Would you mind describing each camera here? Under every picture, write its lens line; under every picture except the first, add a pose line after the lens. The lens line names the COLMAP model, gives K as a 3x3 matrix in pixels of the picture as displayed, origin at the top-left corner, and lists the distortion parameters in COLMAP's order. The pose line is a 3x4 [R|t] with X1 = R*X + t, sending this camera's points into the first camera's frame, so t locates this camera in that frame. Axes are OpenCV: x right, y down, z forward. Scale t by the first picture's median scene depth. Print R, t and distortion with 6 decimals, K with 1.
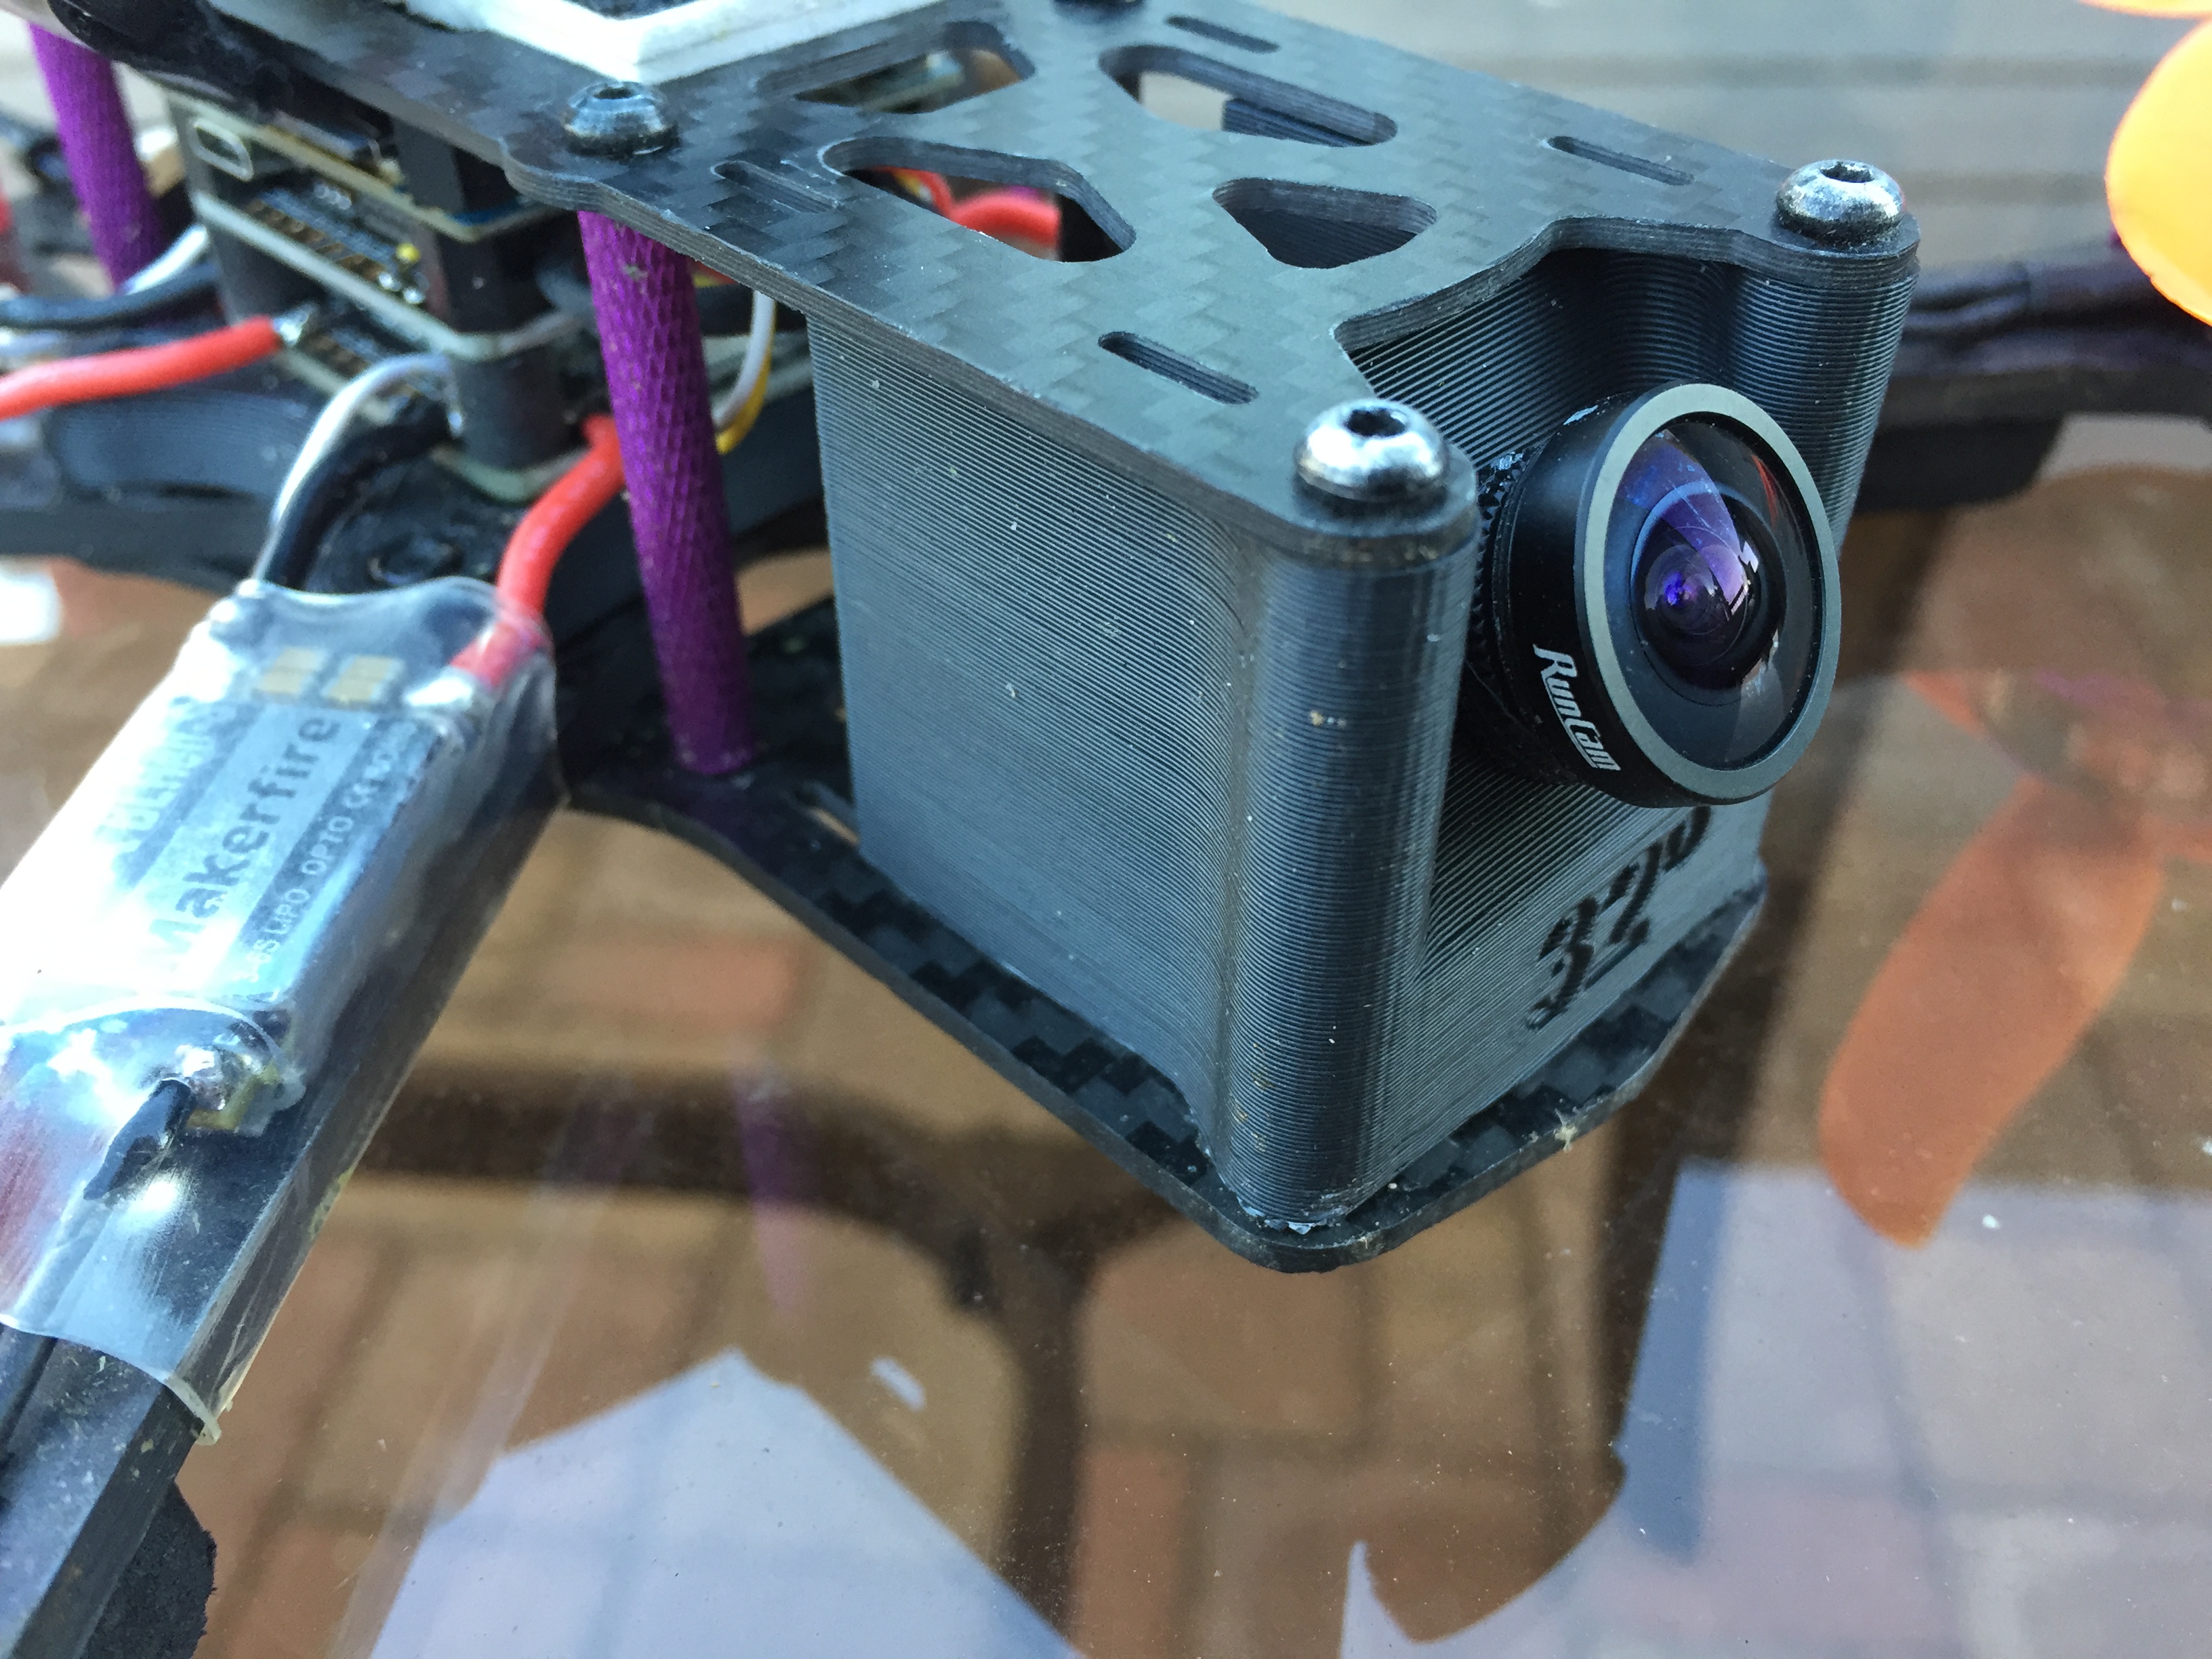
lens RADIAL K [[1974.1, 0, 1106.0], [0, 1974.1, 829.5], [0, 0, 1]] dist [0.091883, -0.264991]
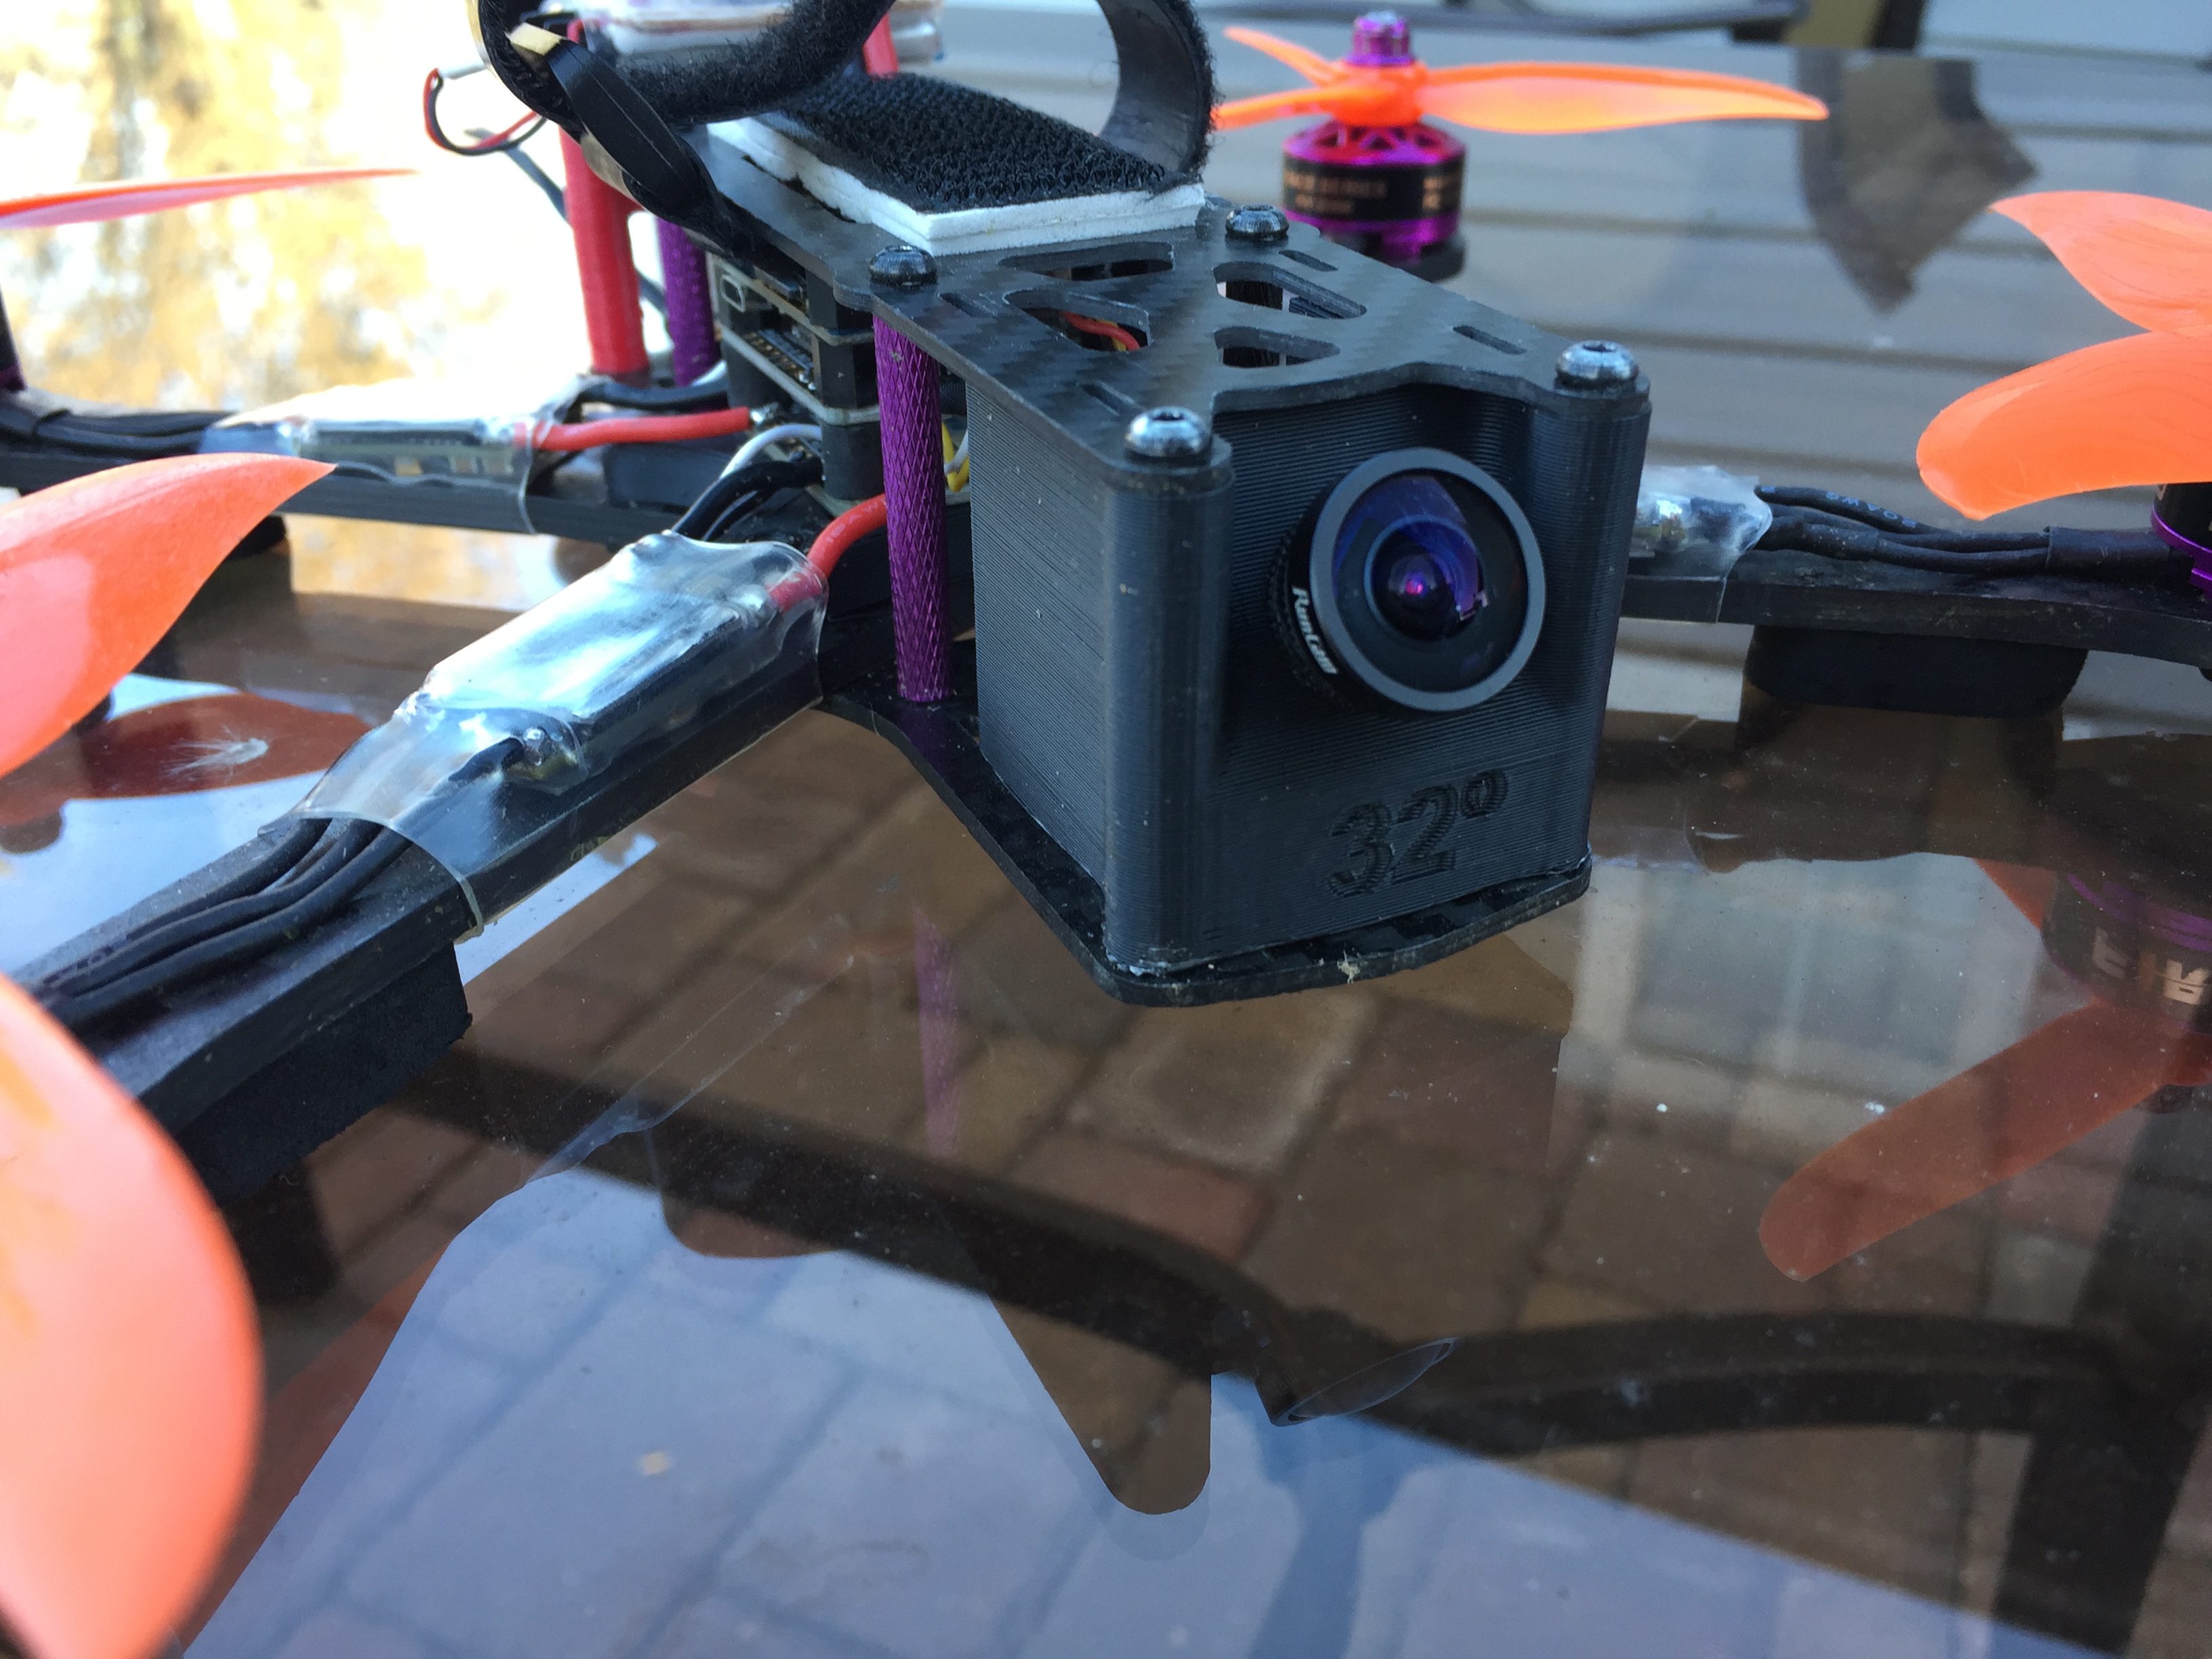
lens RADIAL K [[1899.9, 0, 1106.0], [0, 1899.9, 829.5], [0, 0, 1]] dist [0.062998, -0.131257]
pose [[0.944132, 0.162851, -0.286522, 0.406634], [-0.205809, 0.970363, -0.126641, 0.242754], [0.257407, 0.178535, 0.949667, -0.355957]]
